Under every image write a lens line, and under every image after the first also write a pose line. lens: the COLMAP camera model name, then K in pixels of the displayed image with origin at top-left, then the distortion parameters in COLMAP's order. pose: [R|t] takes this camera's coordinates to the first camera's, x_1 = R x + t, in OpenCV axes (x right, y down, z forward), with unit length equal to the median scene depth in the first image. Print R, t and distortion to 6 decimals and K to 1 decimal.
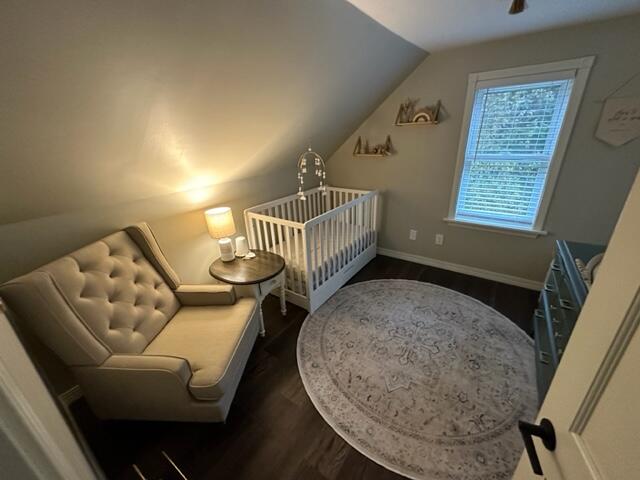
lens RADIAL K [[254.8, 0, 319.8], [0, 254.8, 237.3], [0, 0, 1]] dist [-0.001830, -0.000164]
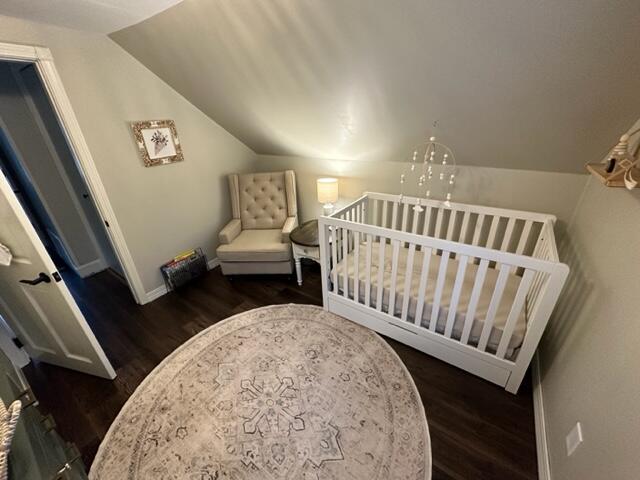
lens RADIAL K [[254.8, 0, 321.0], [0, 254.8, 238.1], [0, 0, 1]] dist [-0.001830, -0.000164]
pose [[0.012483, 0.470027, -0.882564, 0.910151], [-0.331977, 0.834516, 0.439743, -0.452522], [0.943205, 0.287502, 0.166455, 0.972023]]
